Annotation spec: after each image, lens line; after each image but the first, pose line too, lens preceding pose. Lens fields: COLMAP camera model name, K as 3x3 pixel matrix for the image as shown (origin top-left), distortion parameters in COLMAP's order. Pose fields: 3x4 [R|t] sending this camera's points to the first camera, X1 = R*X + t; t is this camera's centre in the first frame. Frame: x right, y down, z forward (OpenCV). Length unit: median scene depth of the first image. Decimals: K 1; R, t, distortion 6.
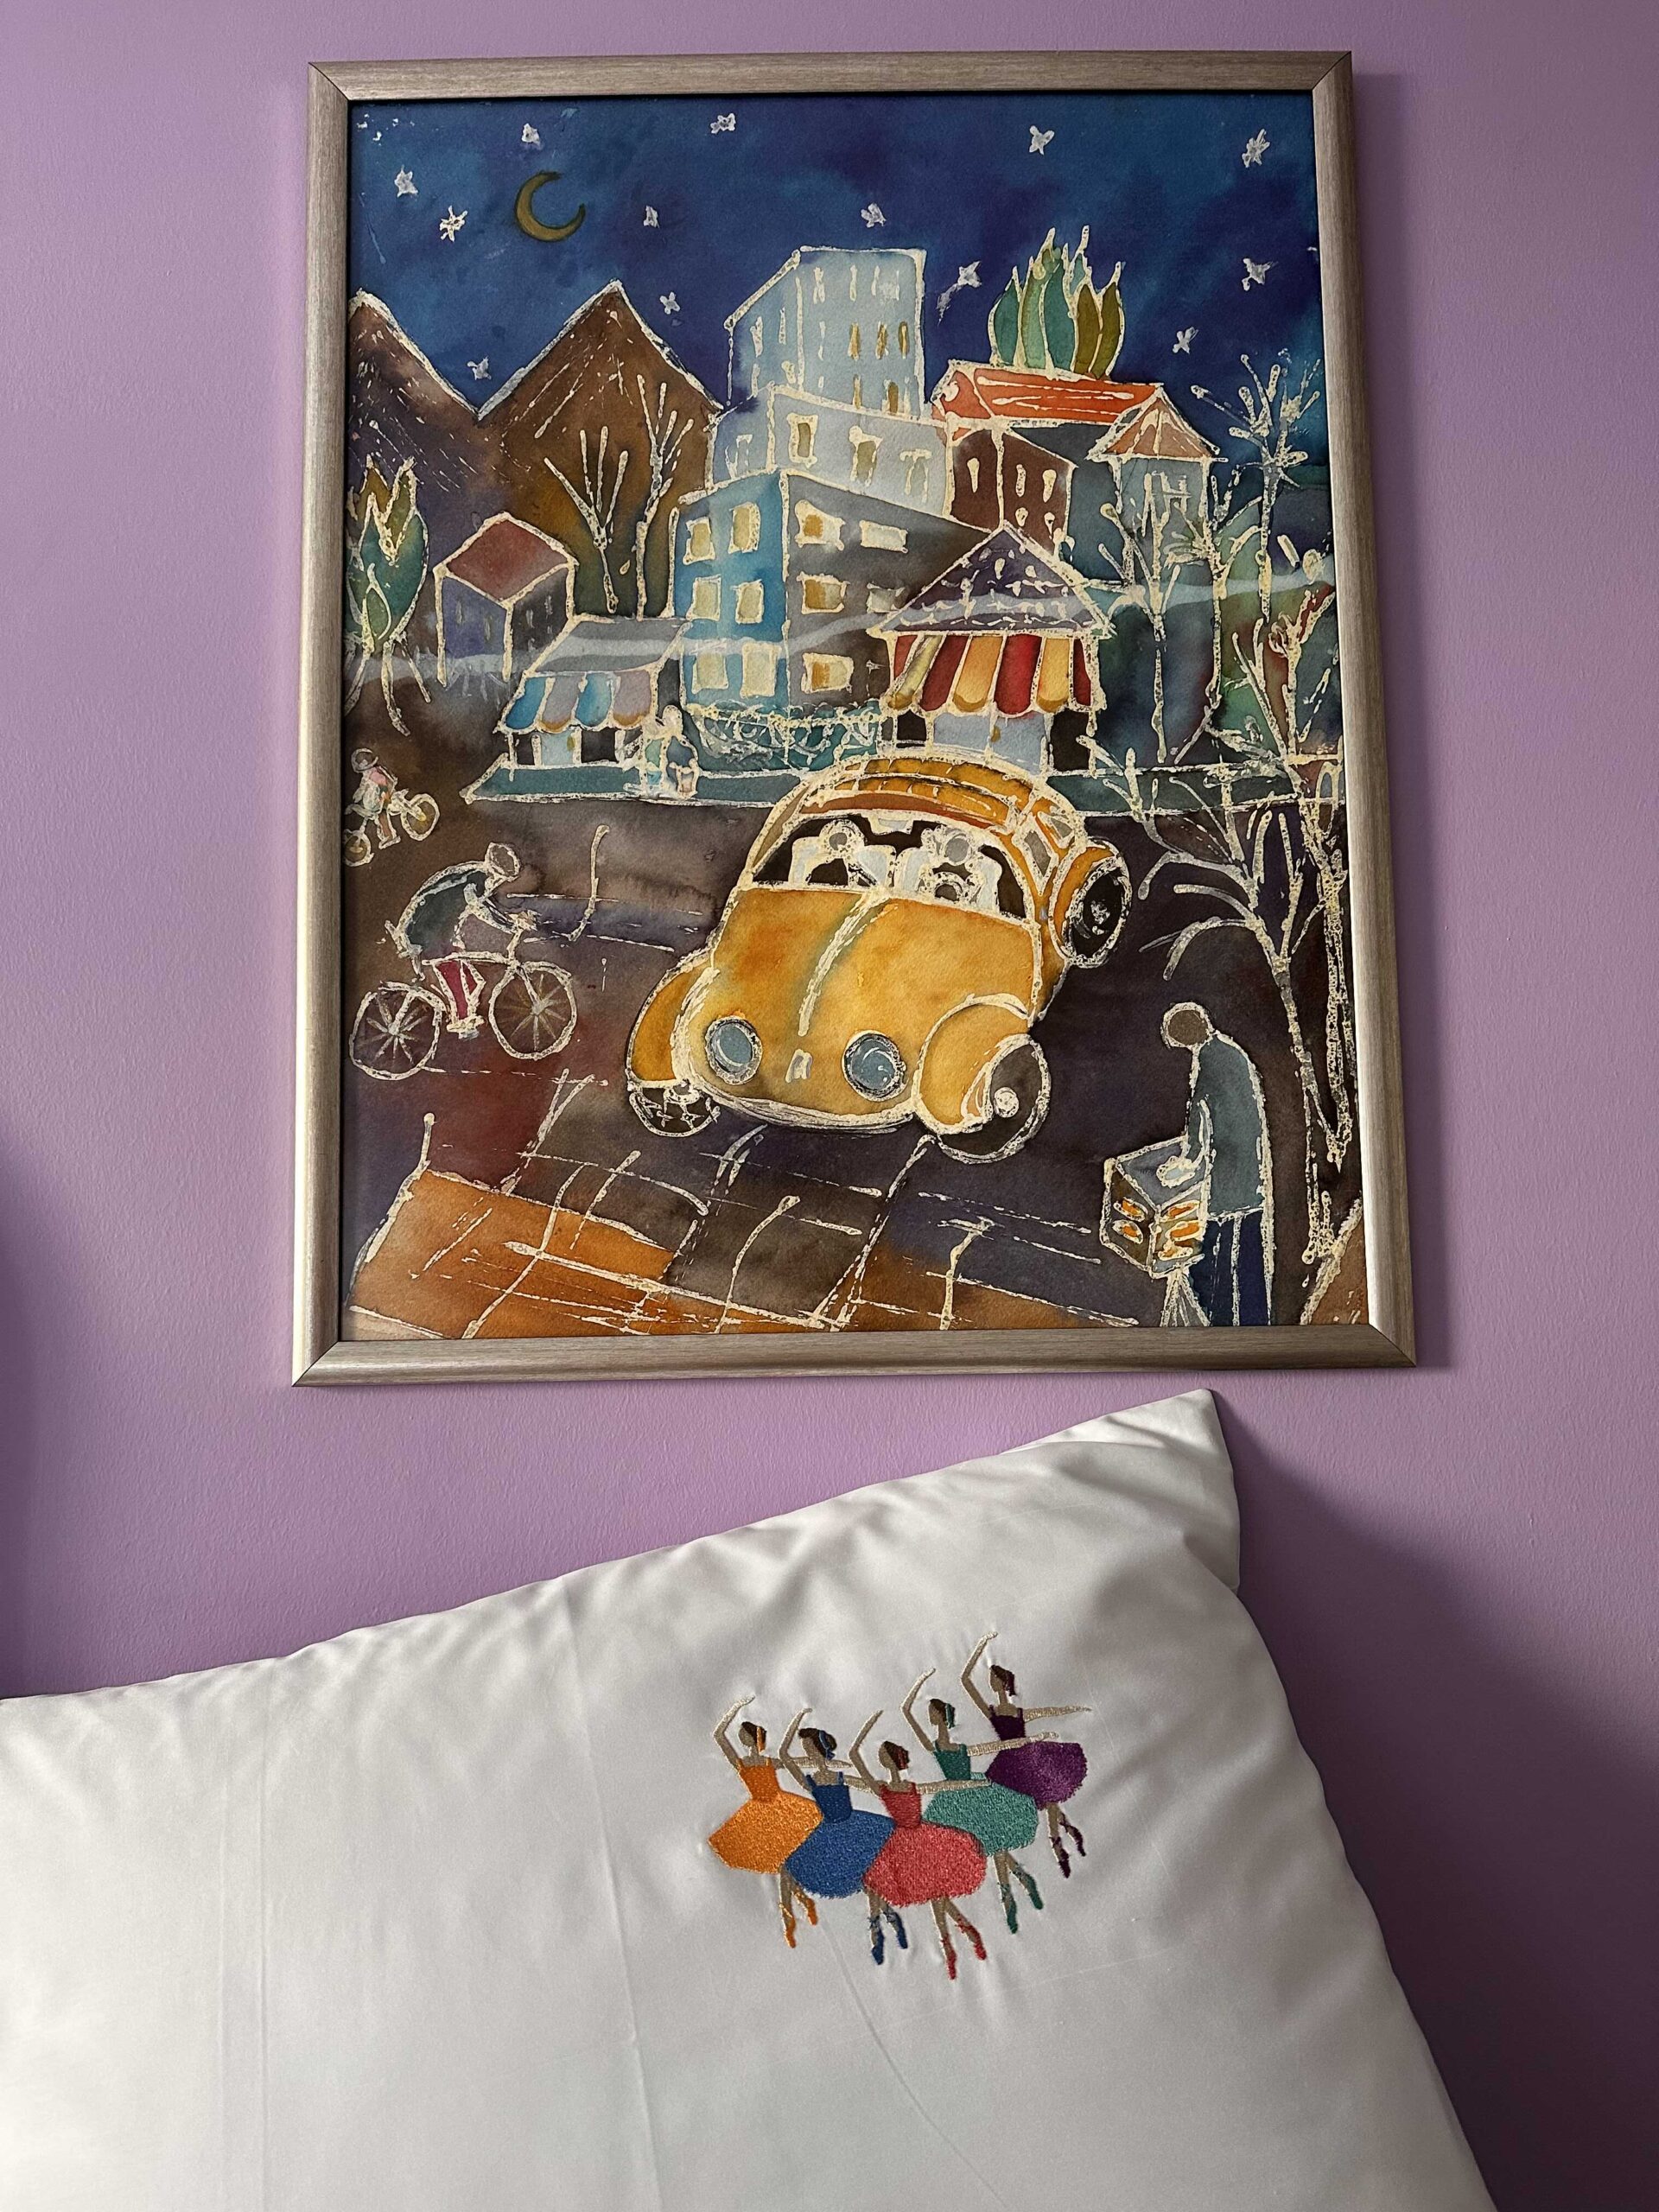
lens RADIAL K [[1533.4, 0, 823.0], [0, 1533.4, 1113.9], [0, 0, 1]] dist [0.161437, -0.322936]
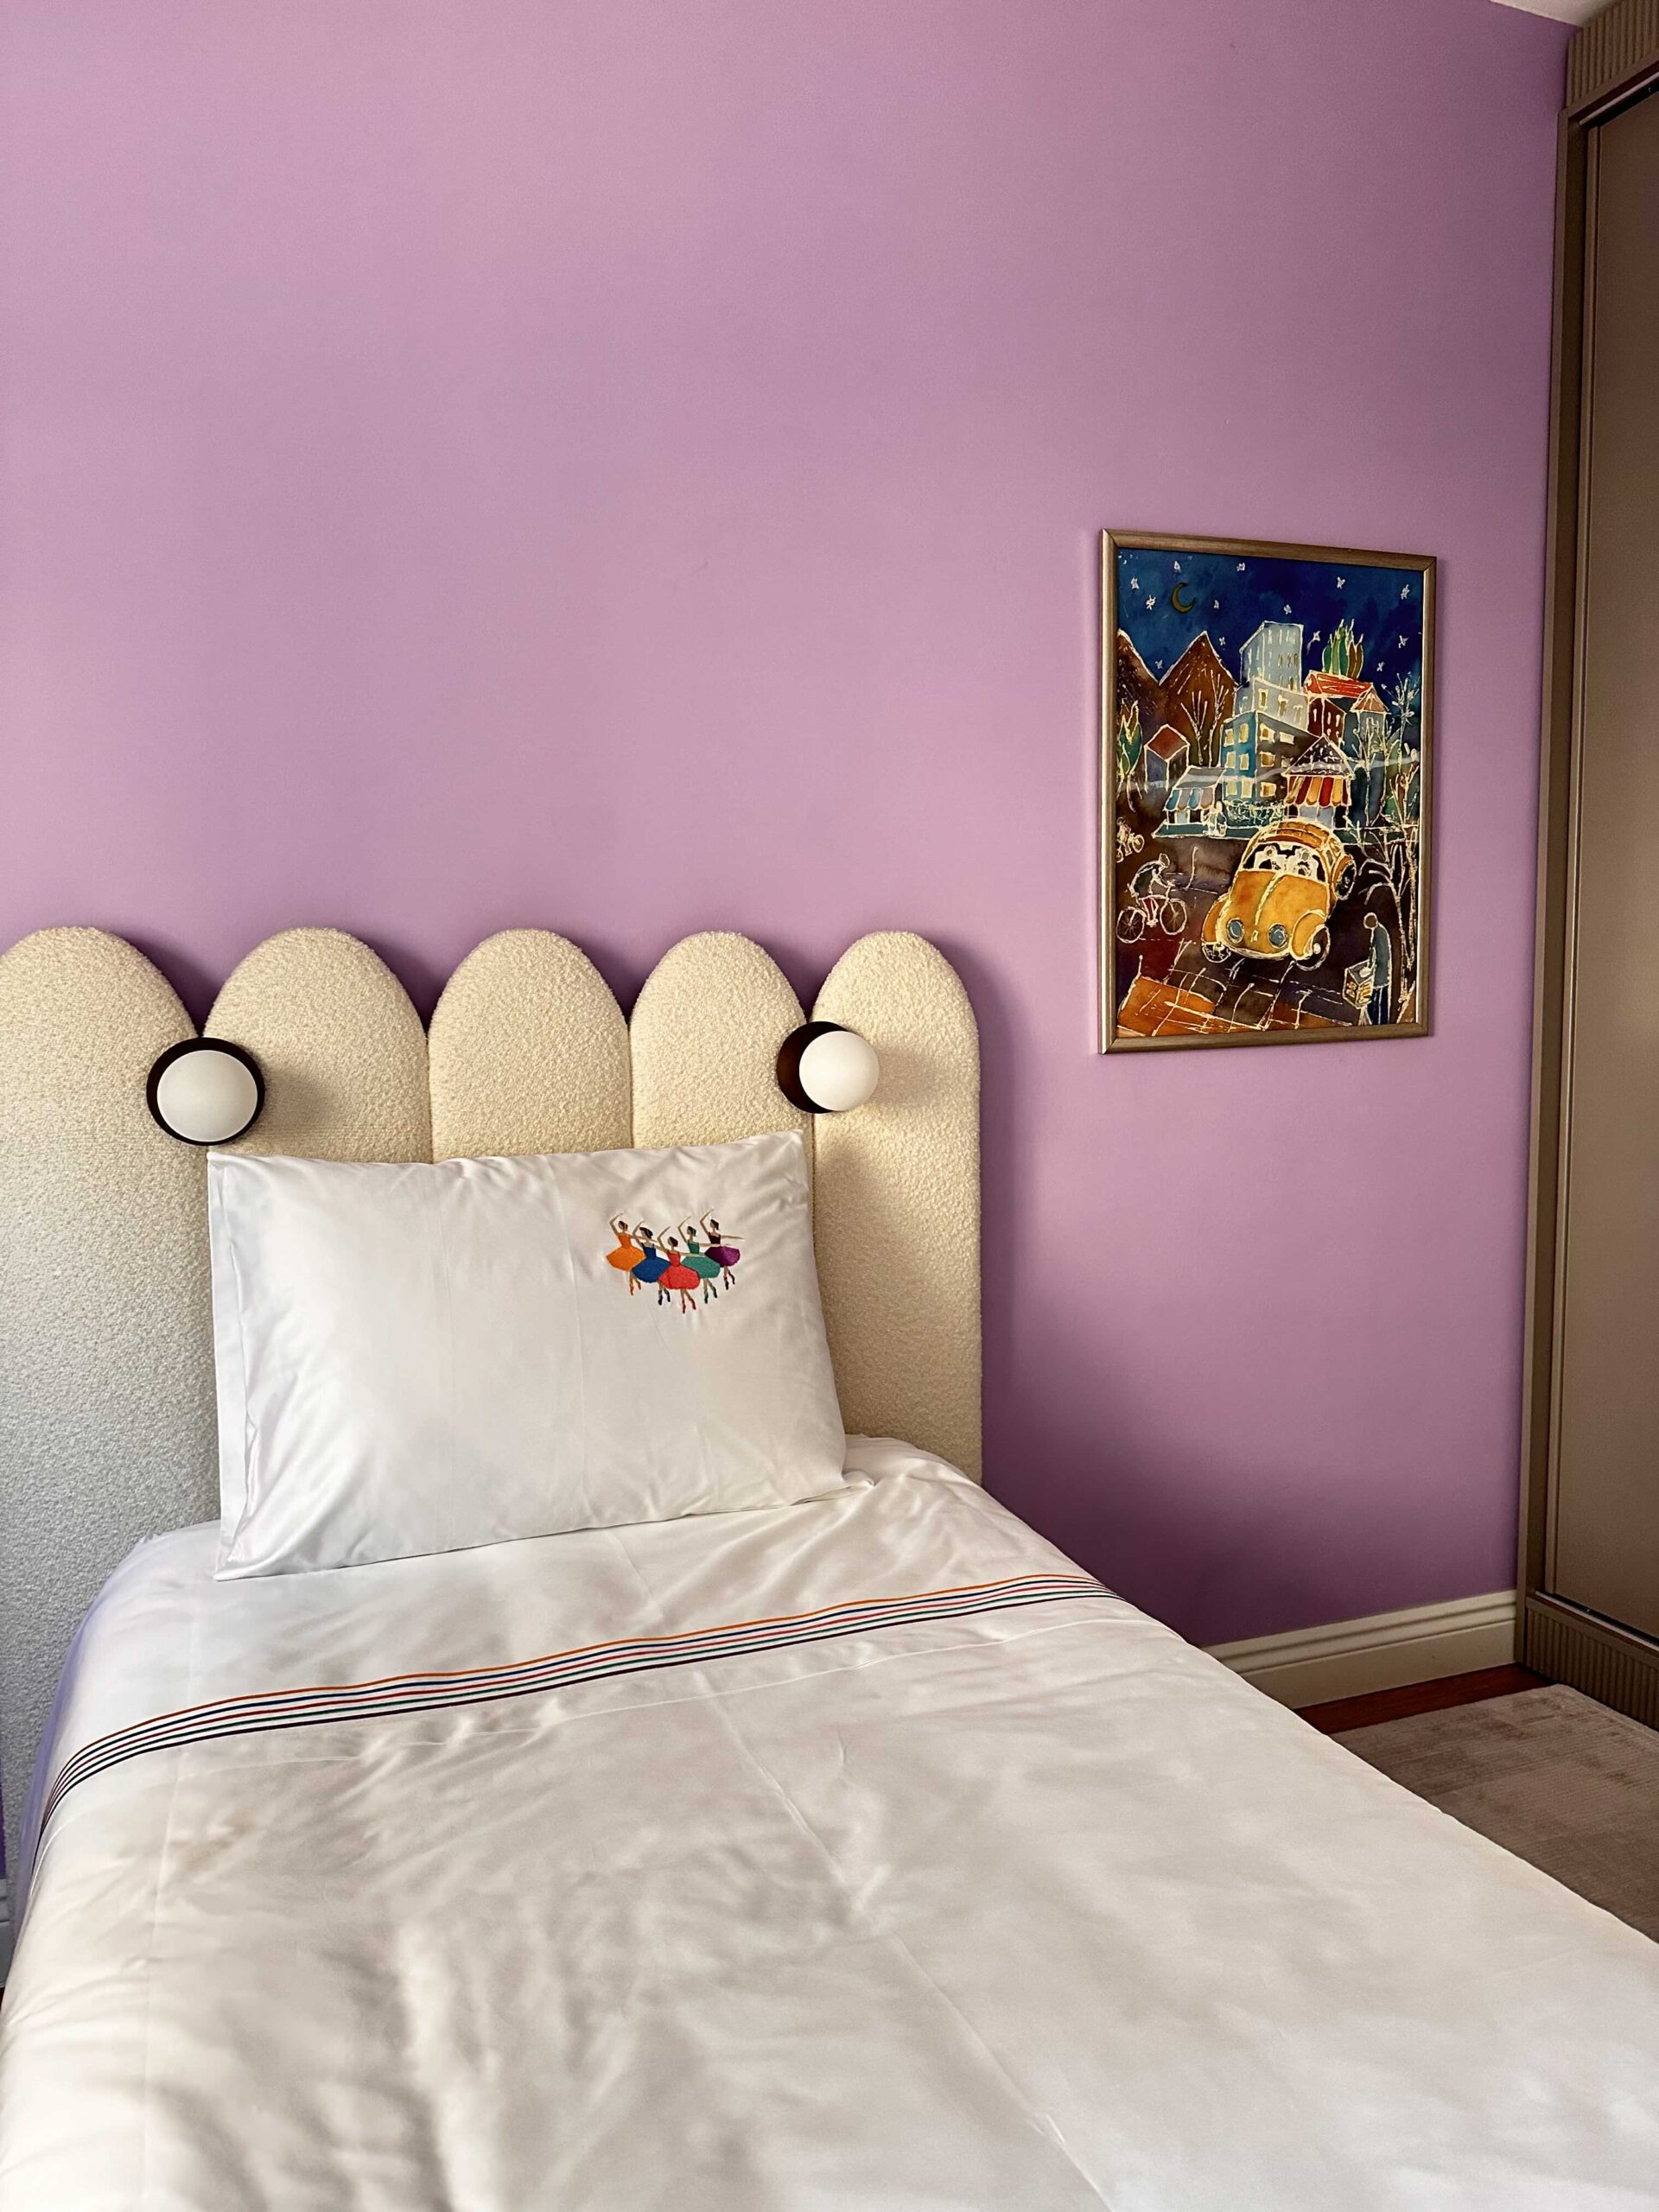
lens RADIAL K [[1546.7, 0, 833.1], [0, 1546.7, 1114.8], [0, 0, 1]] dist [0.195458, -0.444318]
pose [[0.934890, -0.041044, 0.352556, -1.722608], [-0.023531, 0.983939, 0.176948, -0.194810], [-0.354156, -0.173723, 0.918909, -1.378815]]
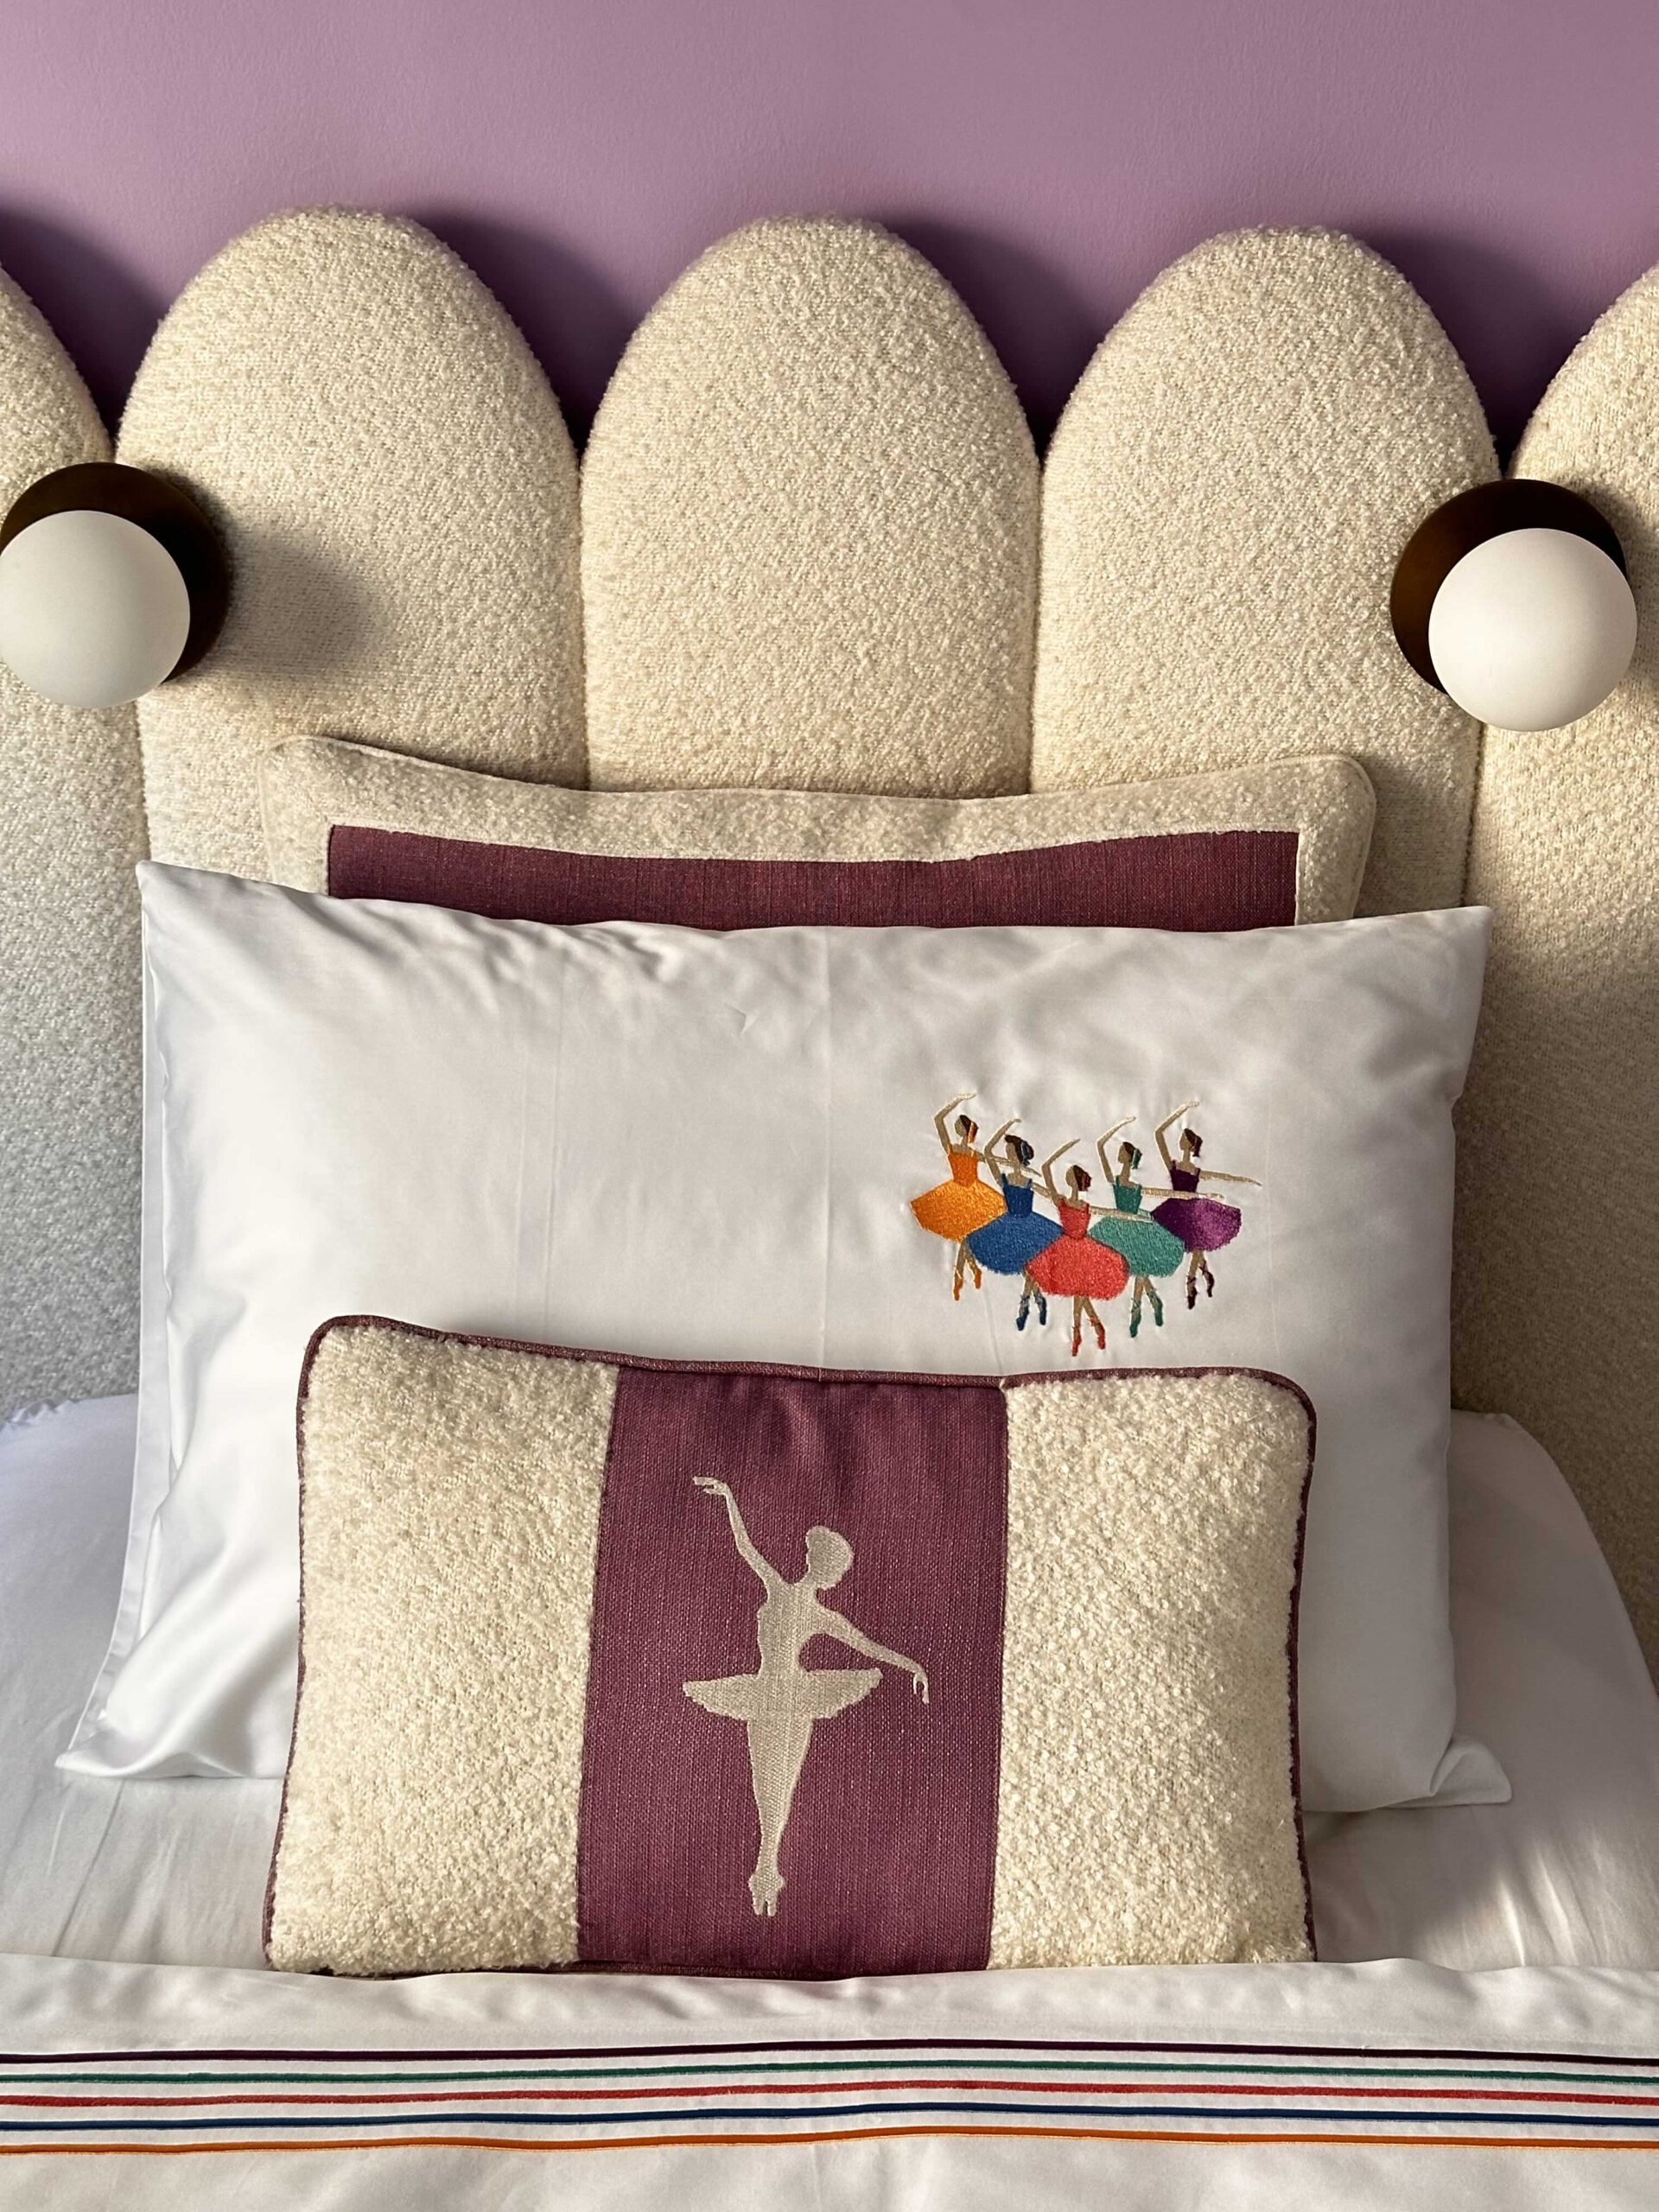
lens RADIAL K [[3117.3, 0, 828.4], [0, 3117.3, 1112.7], [0, 0, 1]] dist [0.184956, -0.415320]
pose [[0.999474, 0.025361, -0.020230, -1.264486], [-0.011832, 0.865620, 0.500561, -0.540089], [0.030206, -0.500058, 0.865465, -1.022813]]
